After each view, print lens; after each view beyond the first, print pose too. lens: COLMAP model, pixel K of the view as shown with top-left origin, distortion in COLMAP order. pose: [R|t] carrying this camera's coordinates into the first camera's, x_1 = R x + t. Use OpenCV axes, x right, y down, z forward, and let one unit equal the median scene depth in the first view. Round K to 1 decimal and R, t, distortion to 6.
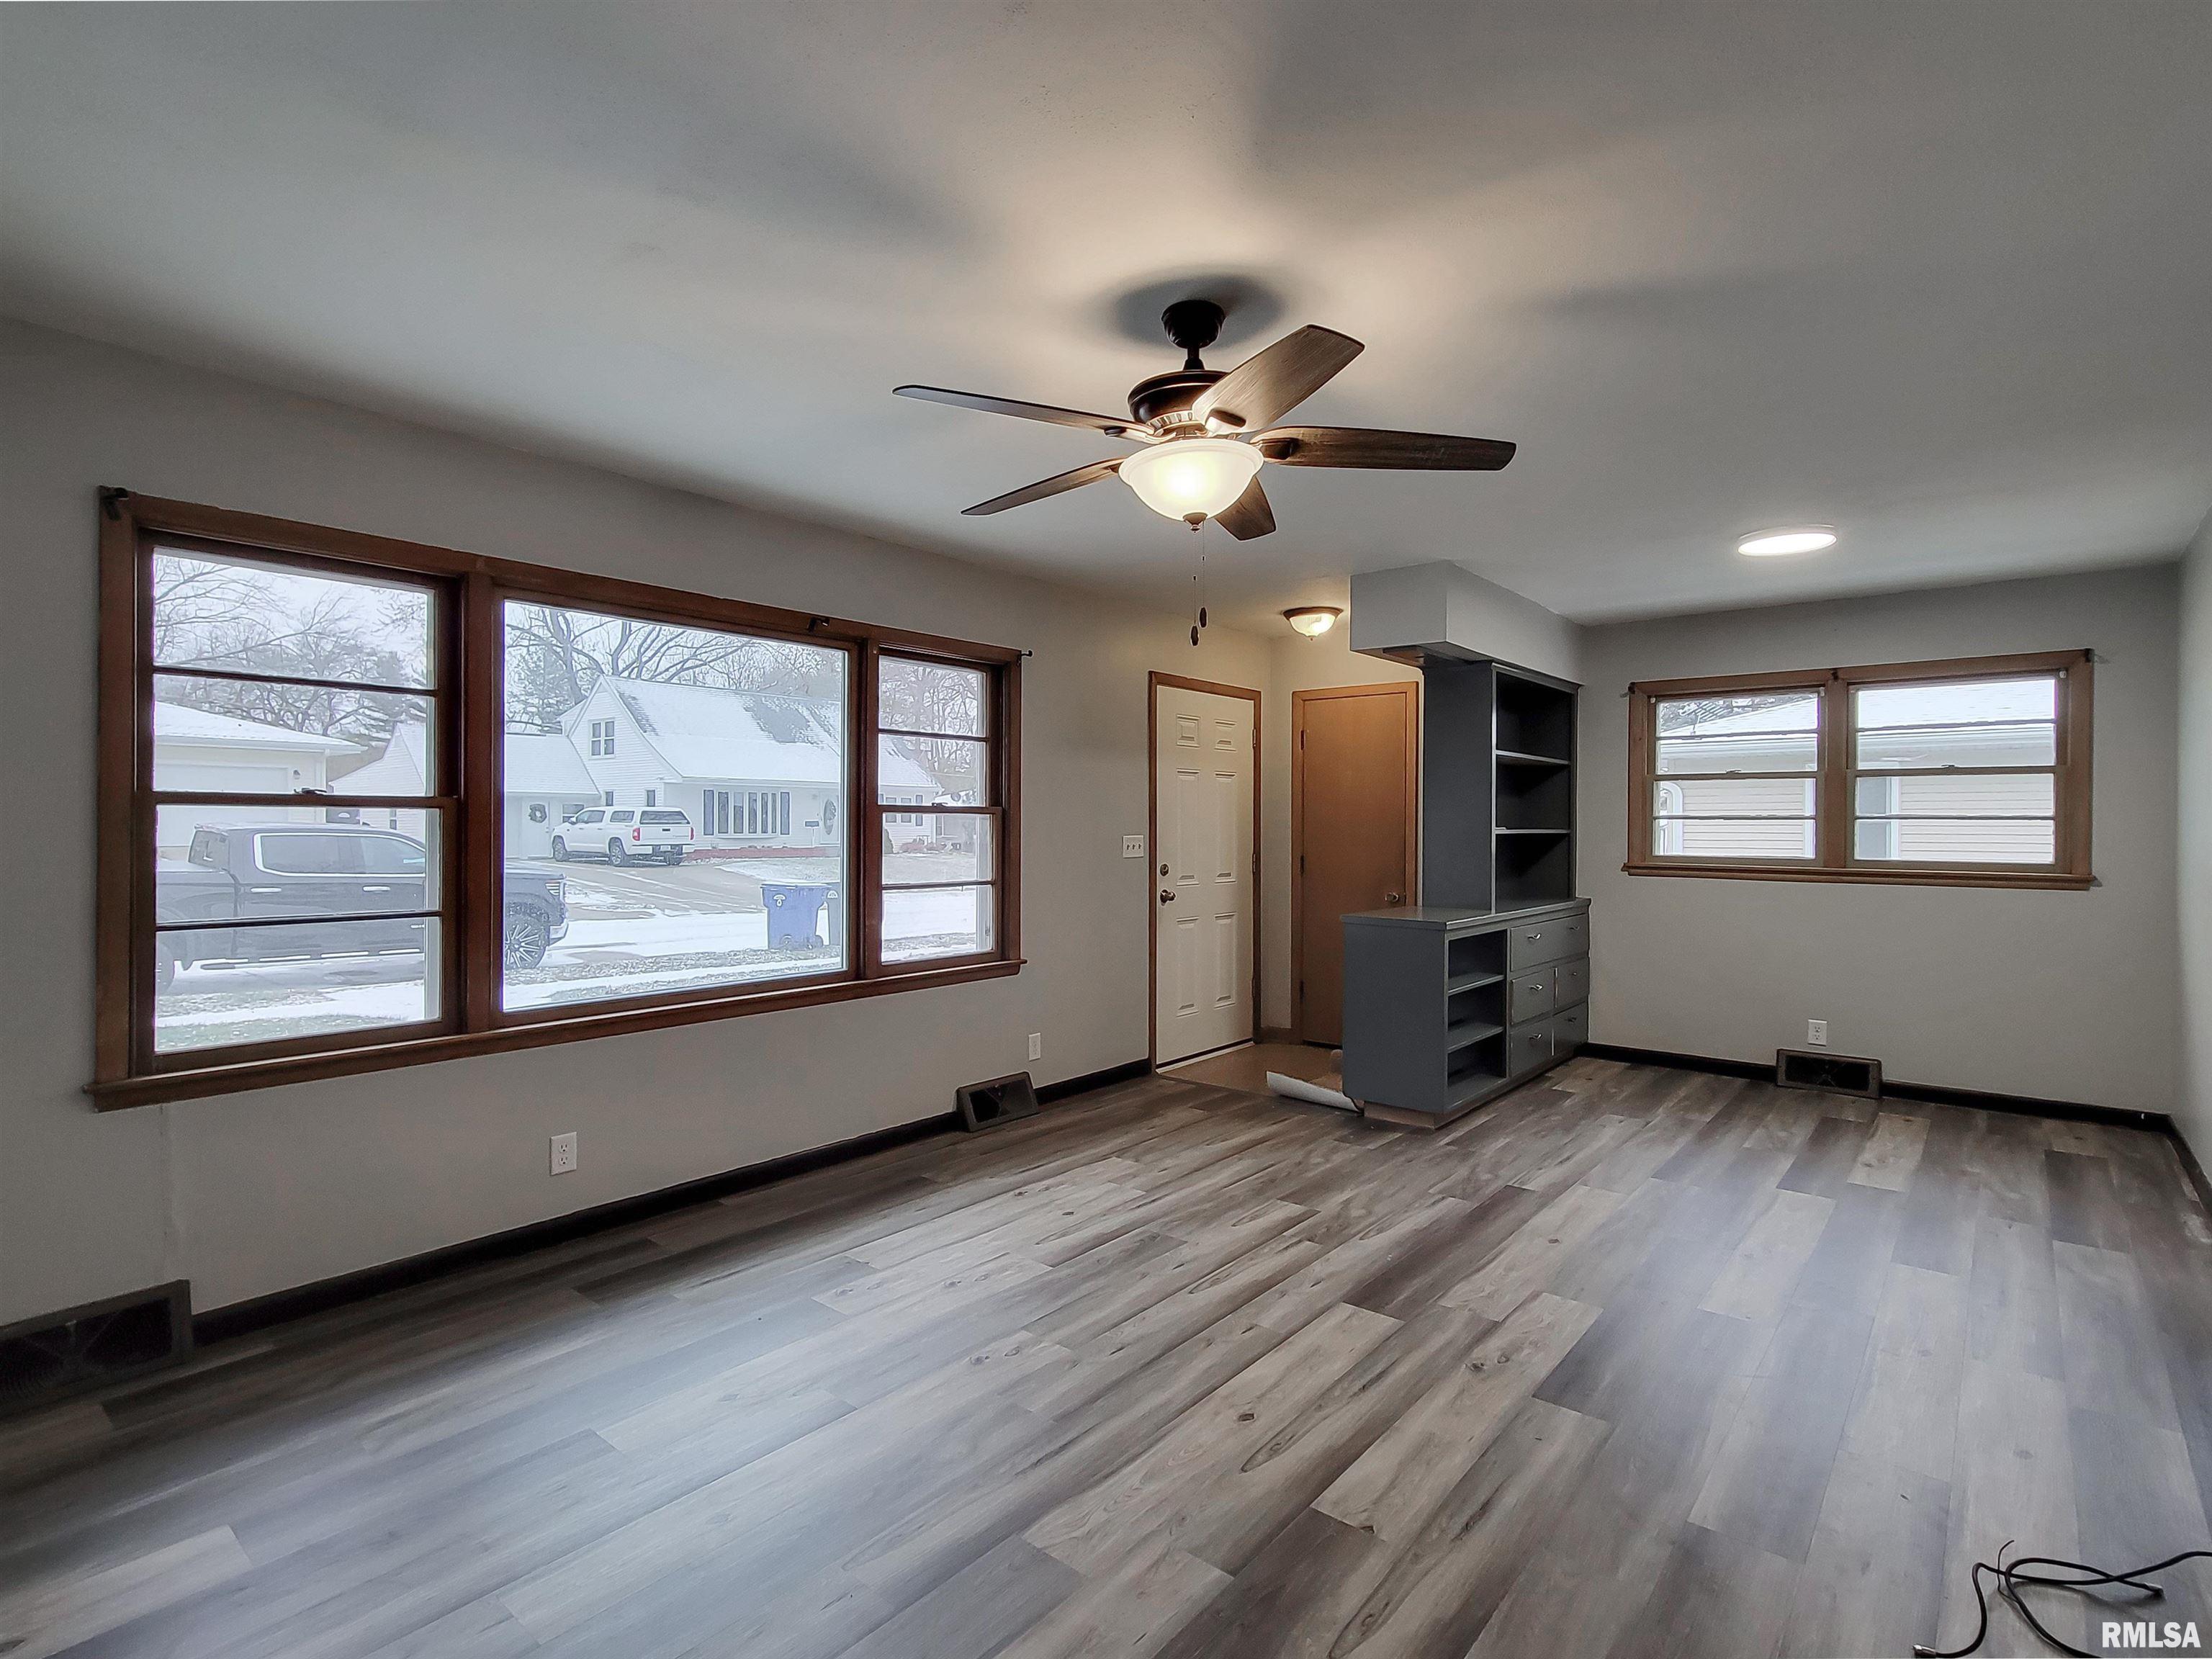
lens RADIAL K [[1062.7, 0, 1109.0], [0, 1062.7, 837.5], [0, 0, 1]] dist [0.001543, -0.000445]
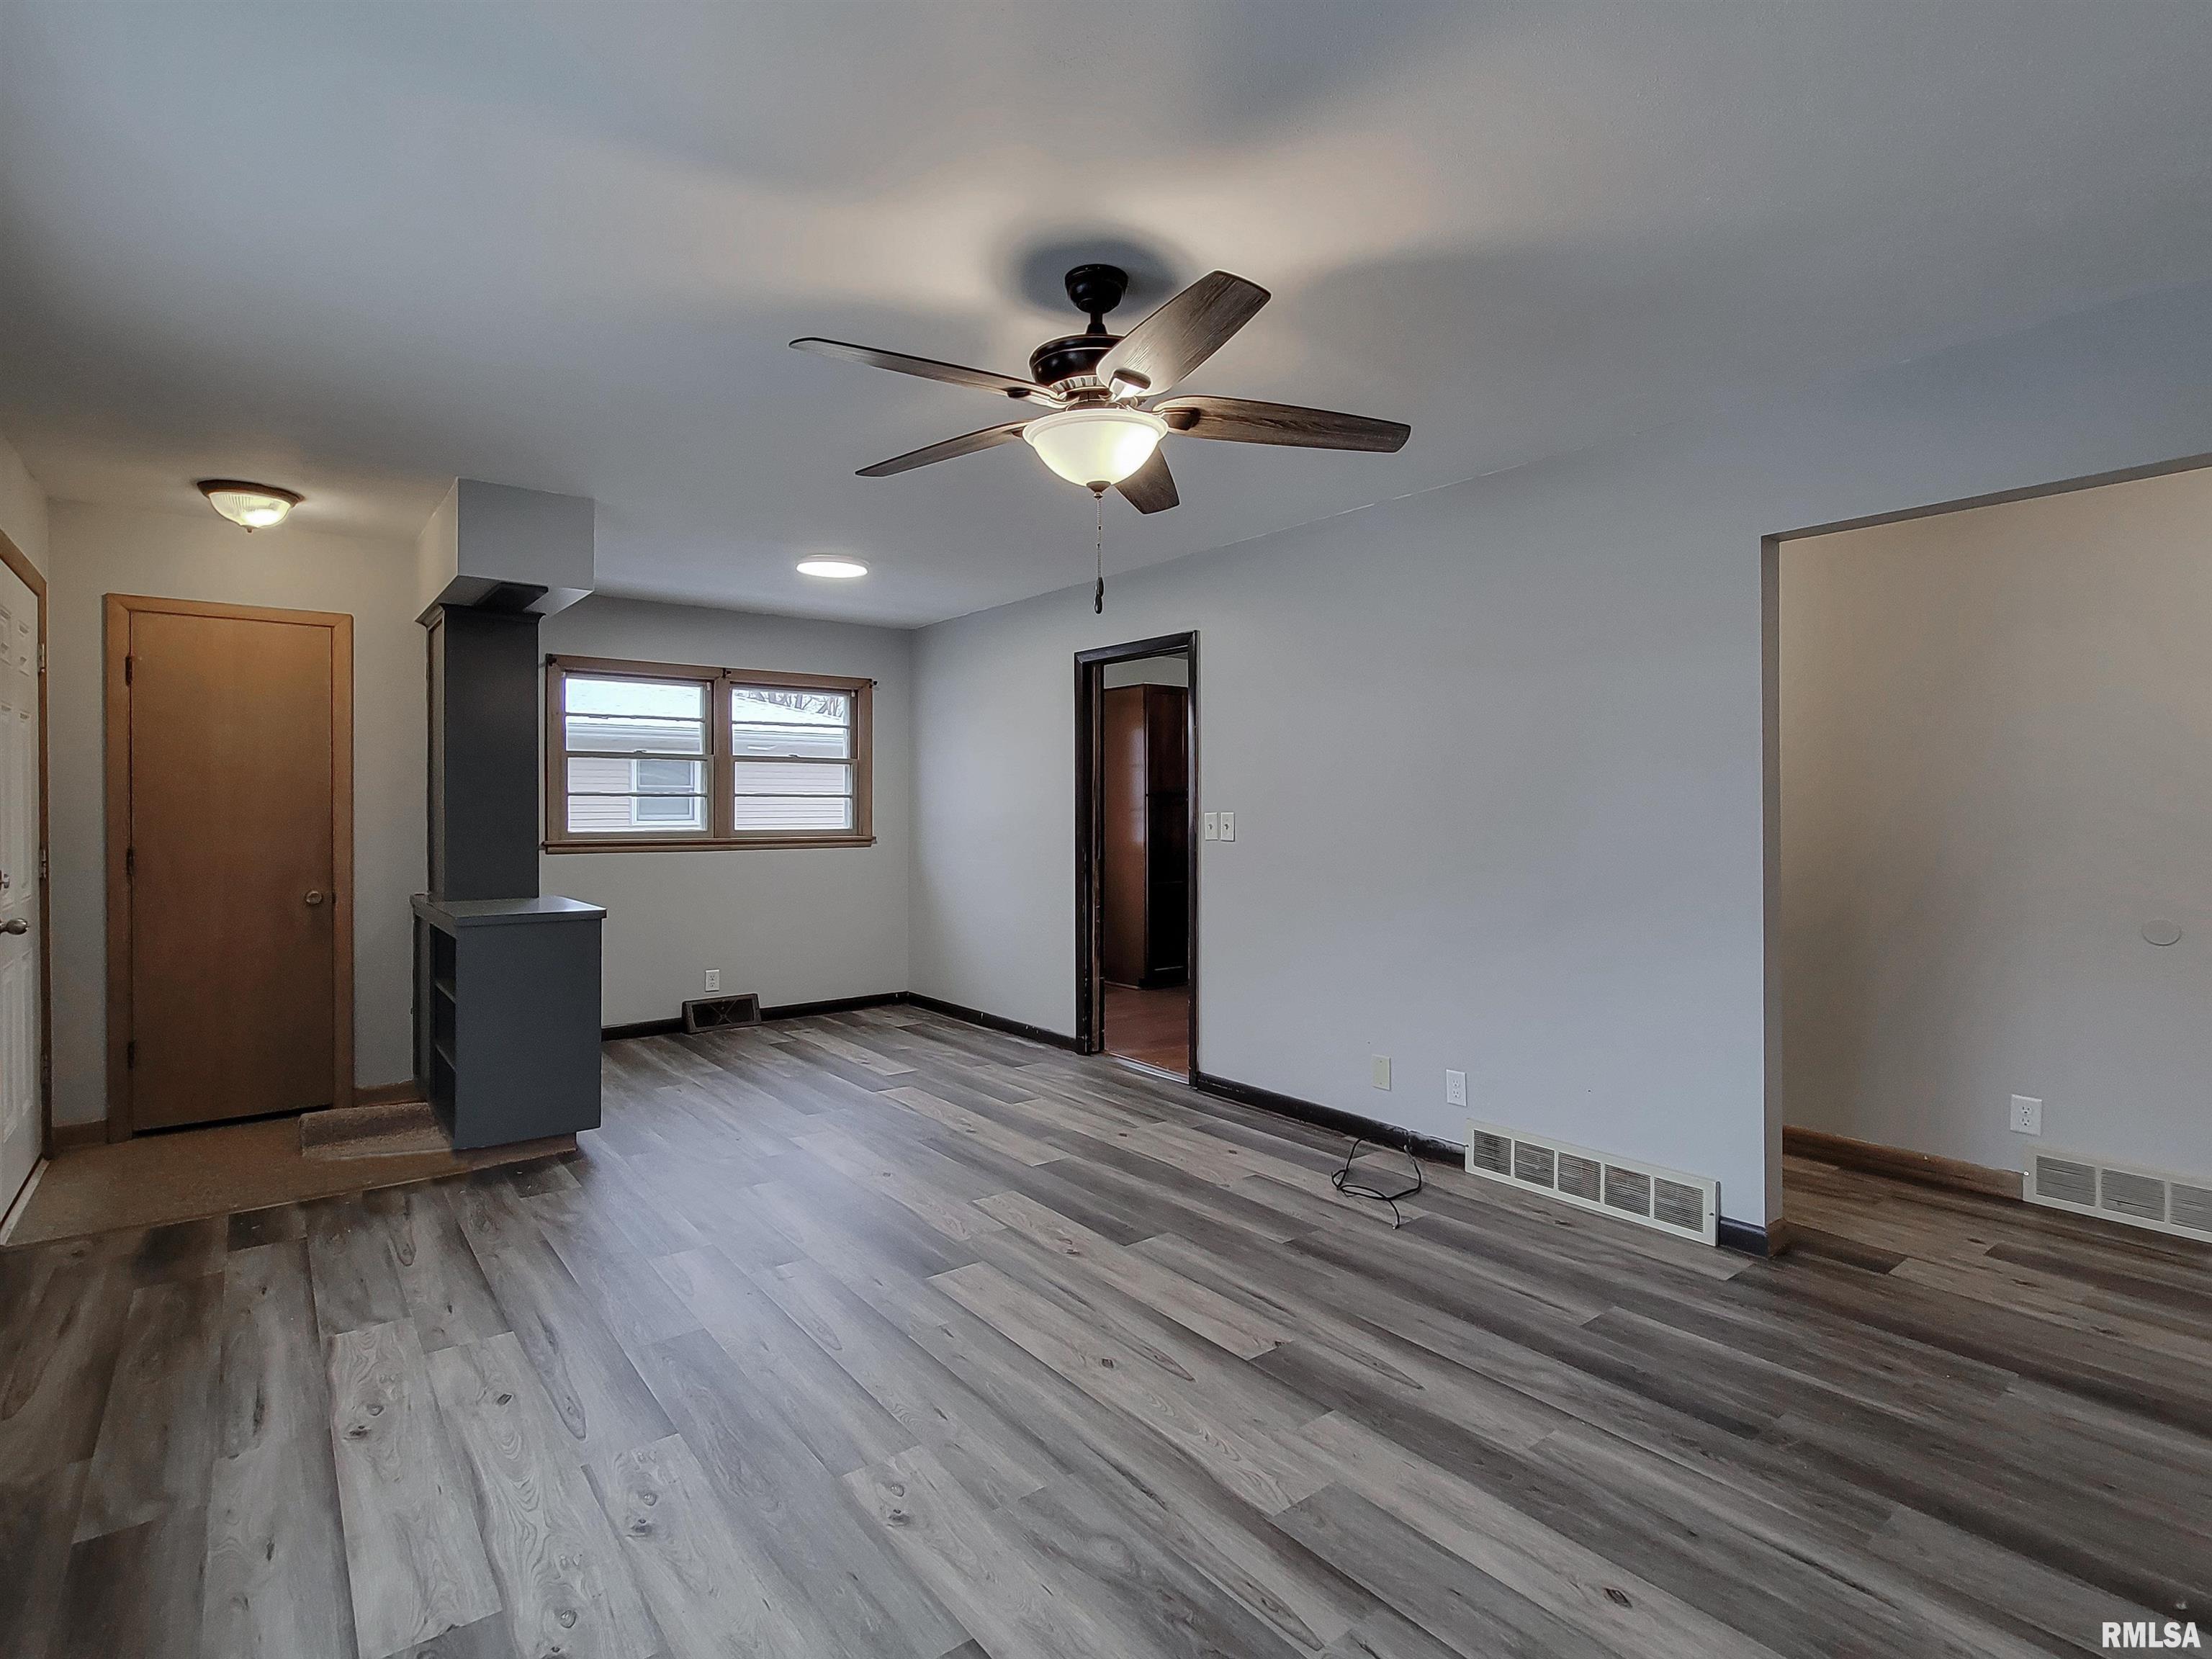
lens RADIAL K [[1062.7, 0, 1109.0], [0, 1062.7, 837.5], [0, 0, 1]] dist [0.001543, -0.000445]
pose [[0.241979, -0.032959, 0.969722, -0.389067], [0.013426, 0.999441, 0.030619, -0.002525], [-0.970189, 0.005611, 0.242286, 0.331211]]
